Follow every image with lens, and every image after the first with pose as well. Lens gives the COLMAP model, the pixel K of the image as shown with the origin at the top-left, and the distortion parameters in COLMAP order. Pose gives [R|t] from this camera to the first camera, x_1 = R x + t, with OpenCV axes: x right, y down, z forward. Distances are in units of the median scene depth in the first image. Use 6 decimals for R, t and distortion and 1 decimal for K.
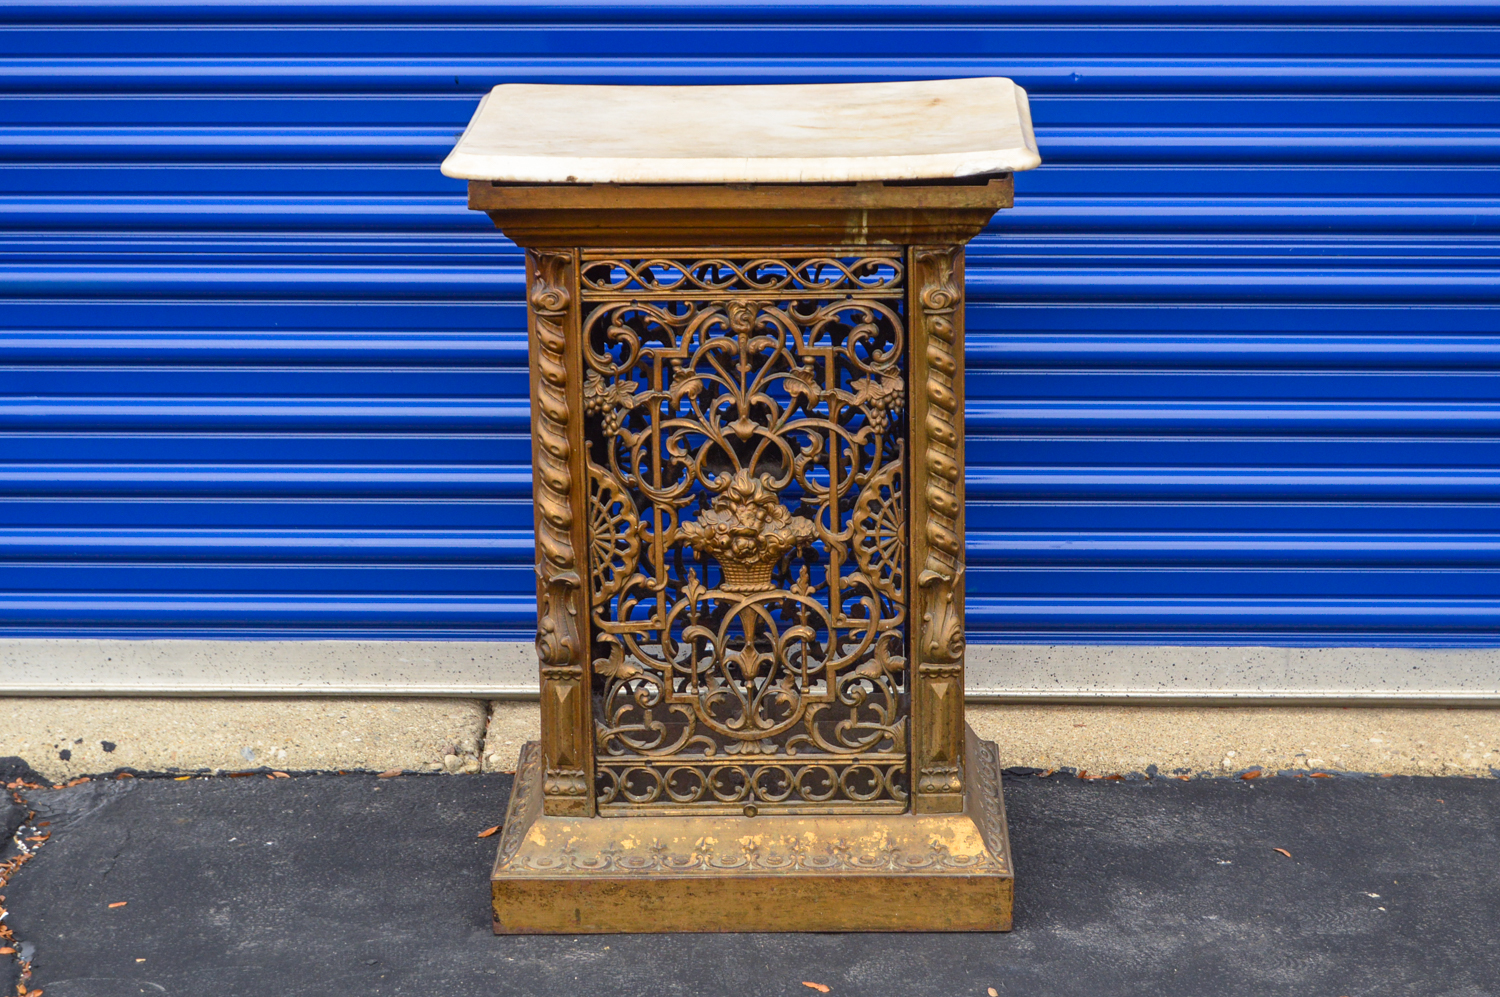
lens RADIAL K [[3166.3, 0, 766.4], [0, 3166.3, 483.1], [0, 0, 1]] dist [-0.019085, 0.000000]
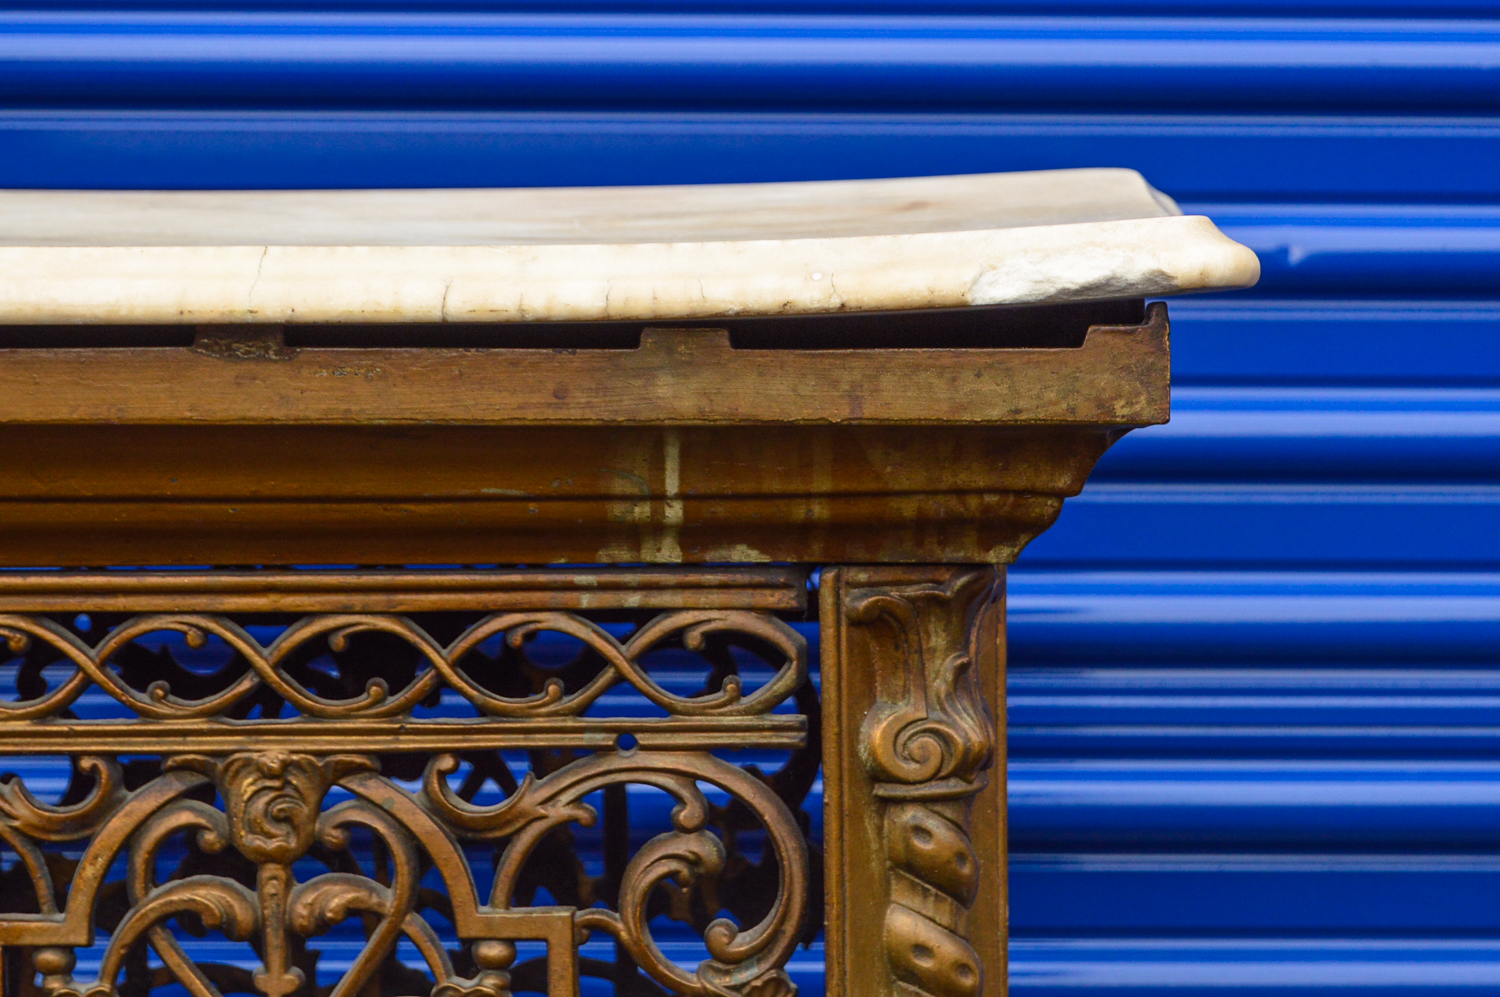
lens RADIAL K [[3404.6, 0, 848.7], [0, 3404.6, 521.7], [0, 0, 1]] dist [-0.050980, 0.000000]
pose [[0.999539, 0.001634, 0.030324, 0.037550], [0.005362, 0.973365, -0.229197, -0.004607], [-0.029891, 0.229253, 0.972908, 0.678763]]
